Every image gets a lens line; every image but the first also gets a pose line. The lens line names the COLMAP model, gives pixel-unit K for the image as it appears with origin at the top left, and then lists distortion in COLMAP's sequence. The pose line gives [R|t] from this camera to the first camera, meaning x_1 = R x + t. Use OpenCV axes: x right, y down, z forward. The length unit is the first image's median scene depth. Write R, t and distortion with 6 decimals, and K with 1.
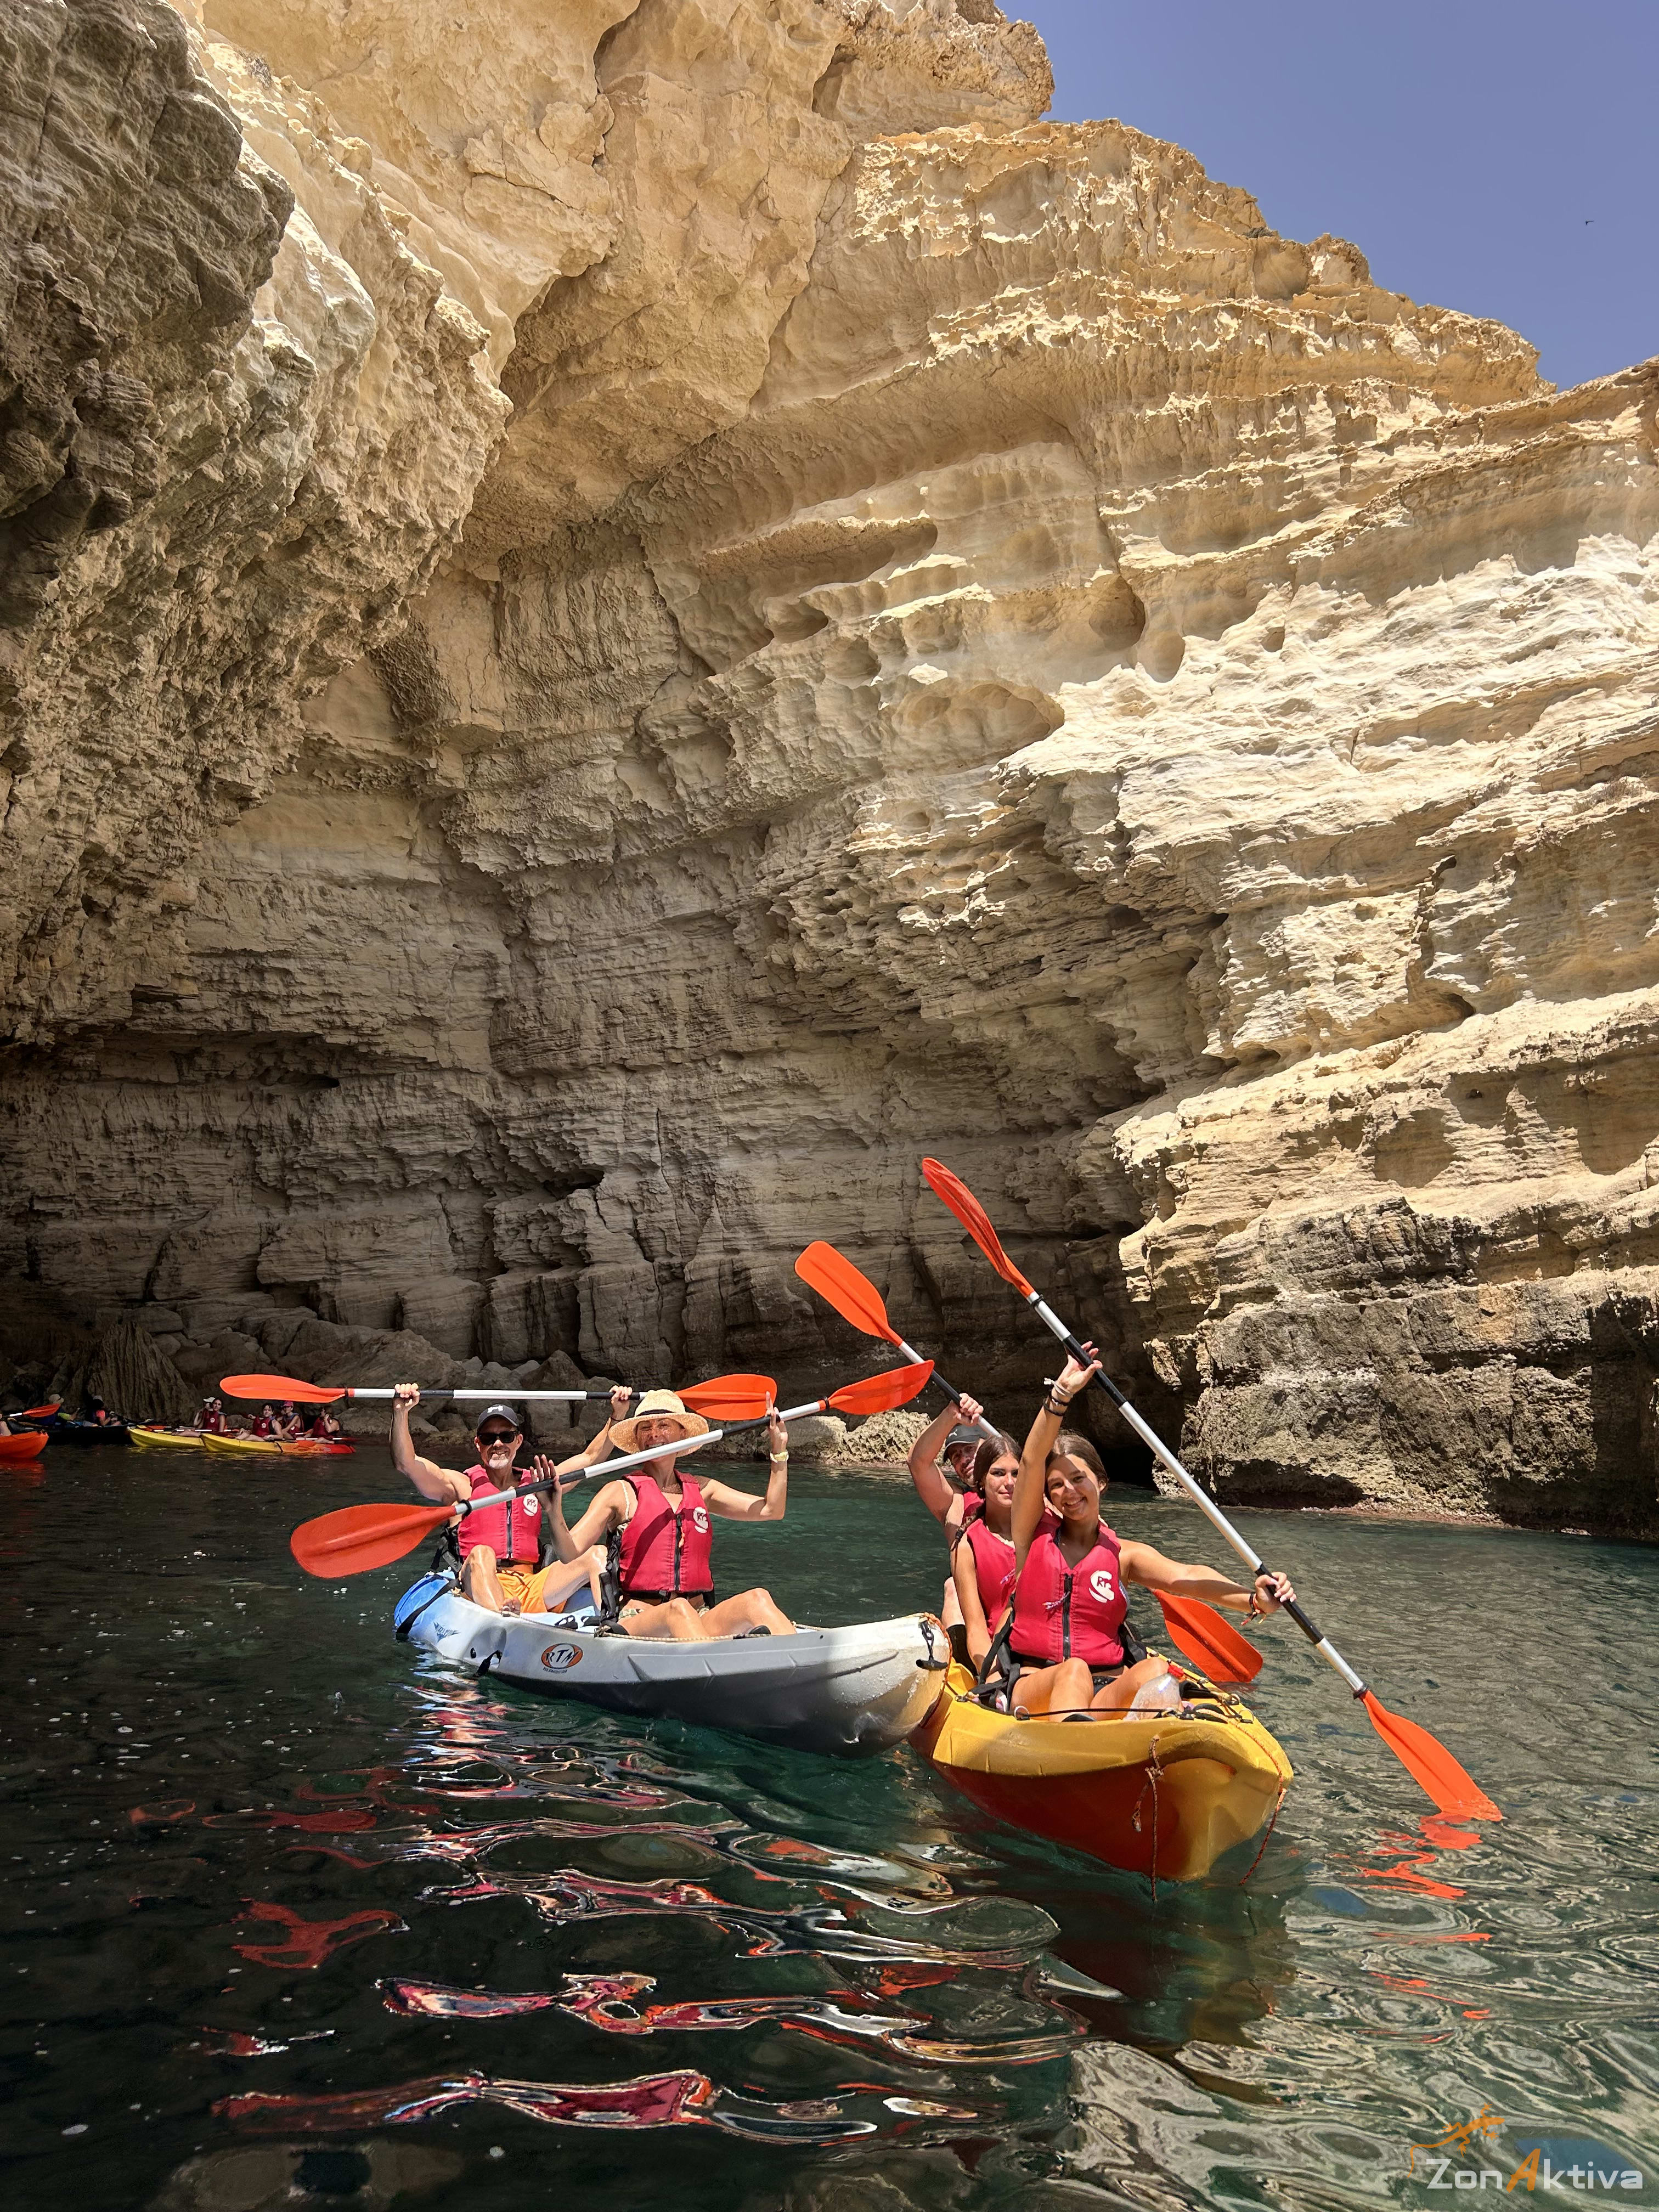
lens RADIAL K [[1644.9, 0, 836.9], [0, 1644.9, 1101.5], [0, 0, 1]] dist [0.146410, -0.394471]
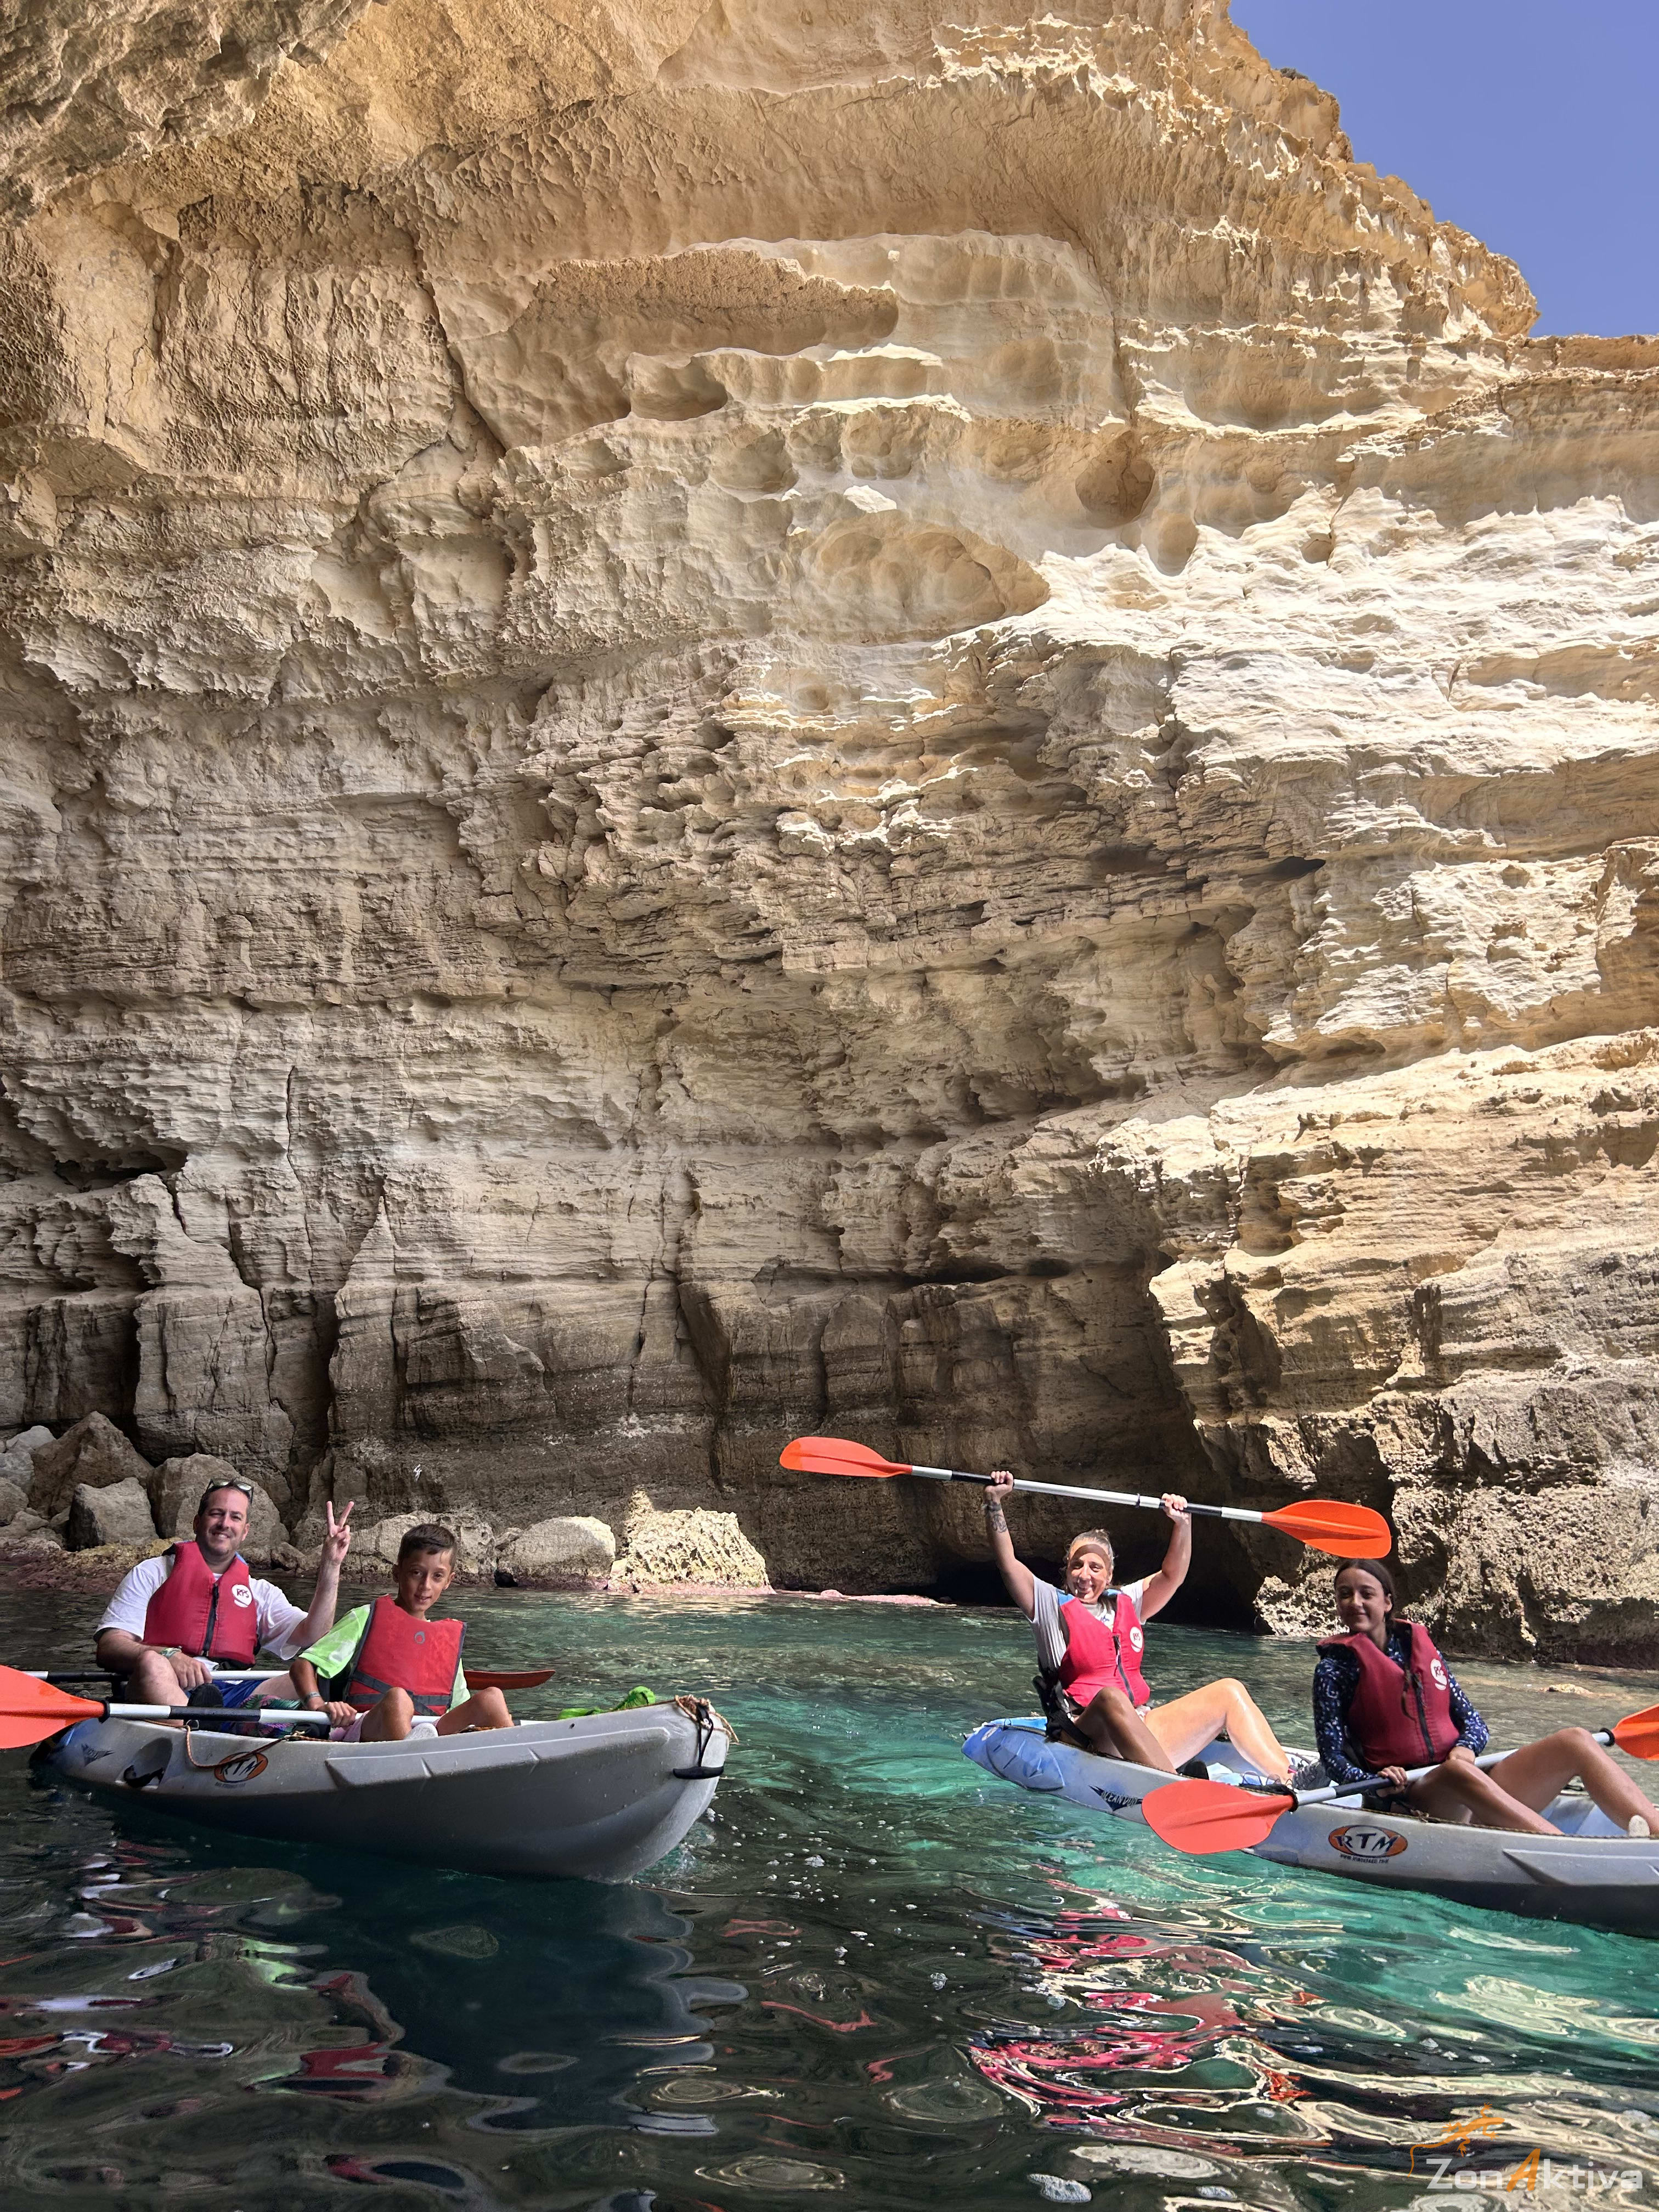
lens RADIAL K [[1656.5, 0, 843.9], [0, 1656.5, 1109.8], [0, 0, 1]] dist [0.042681, -0.053851]
pose [[0.909102, 0.100812, 0.404192, -0.217008], [-0.084079, 0.994712, -0.058988, 0.053516], [-0.408001, 0.019642, 0.912770, 0.322091]]
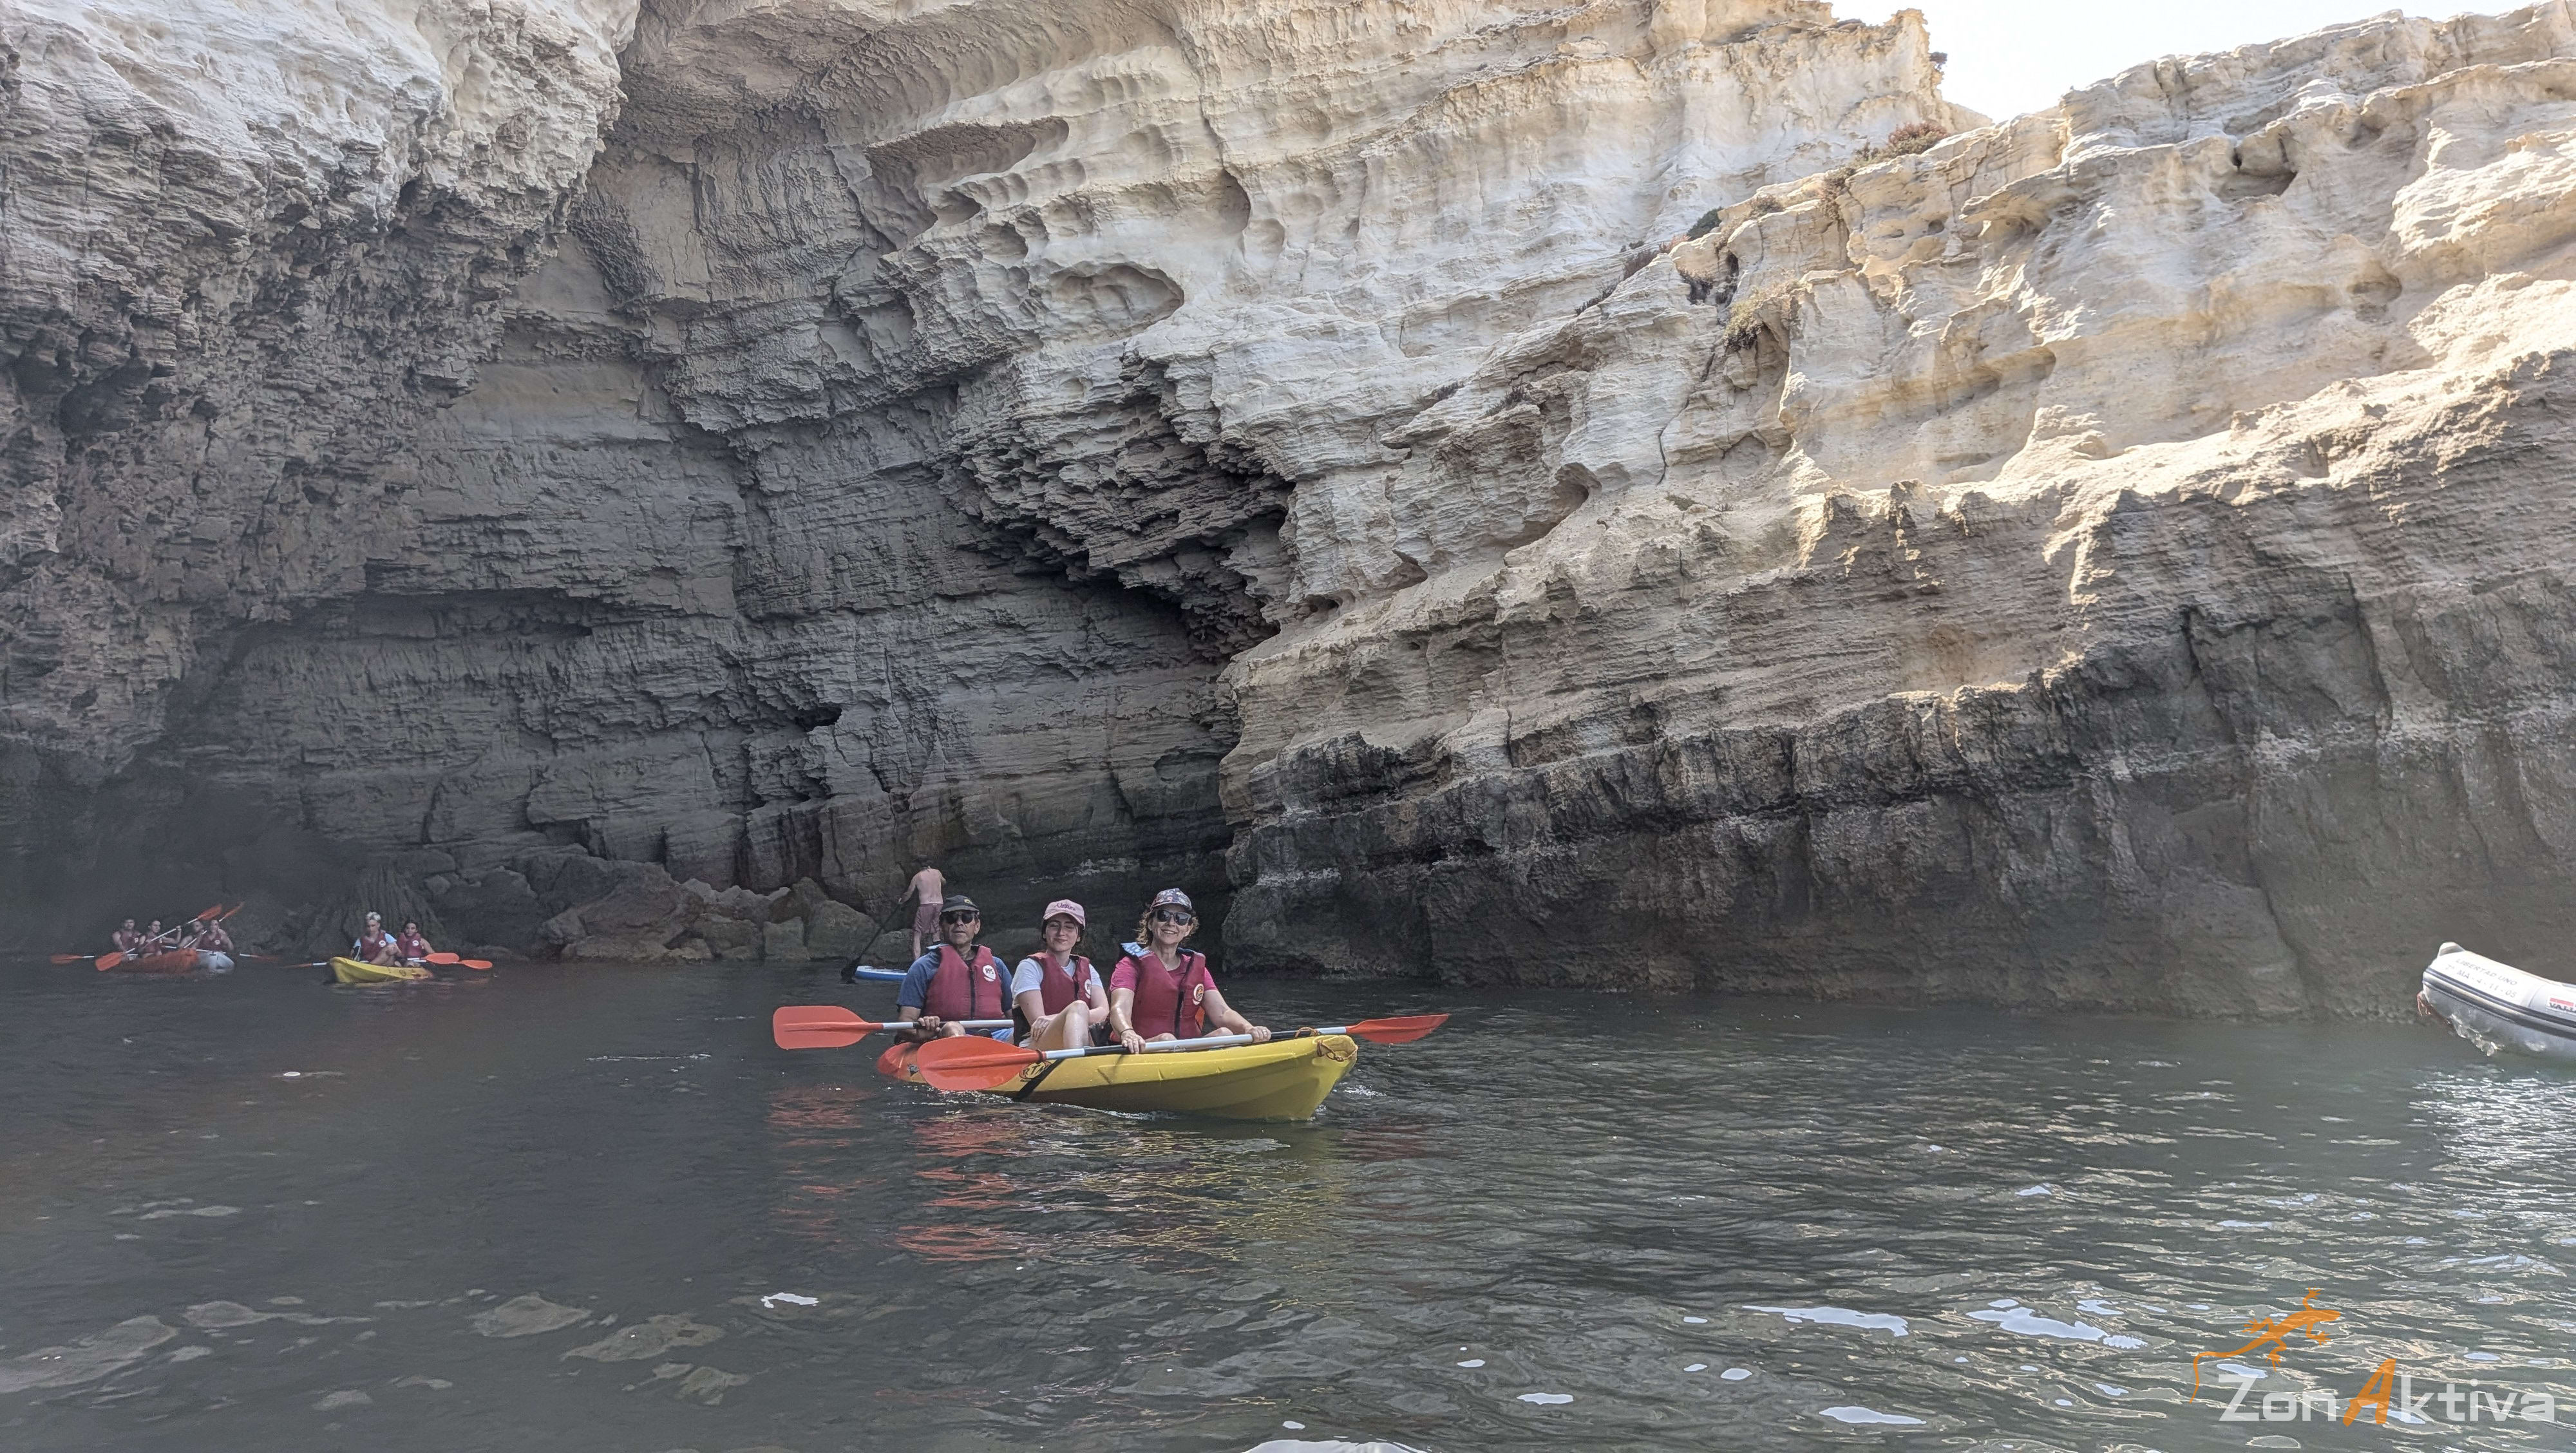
lens RADIAL K [[1859.5, 0, 1320.4], [0, 1859.5, 696.9], [0, 0, 1]] dist [0.103967, -0.188041]
pose [[0.999358, -0.034974, 0.007751, 0.195079], [0.034429, 0.997492, 0.061846, -0.035778], [-0.009894, -0.061539, 0.998056, -0.251024]]
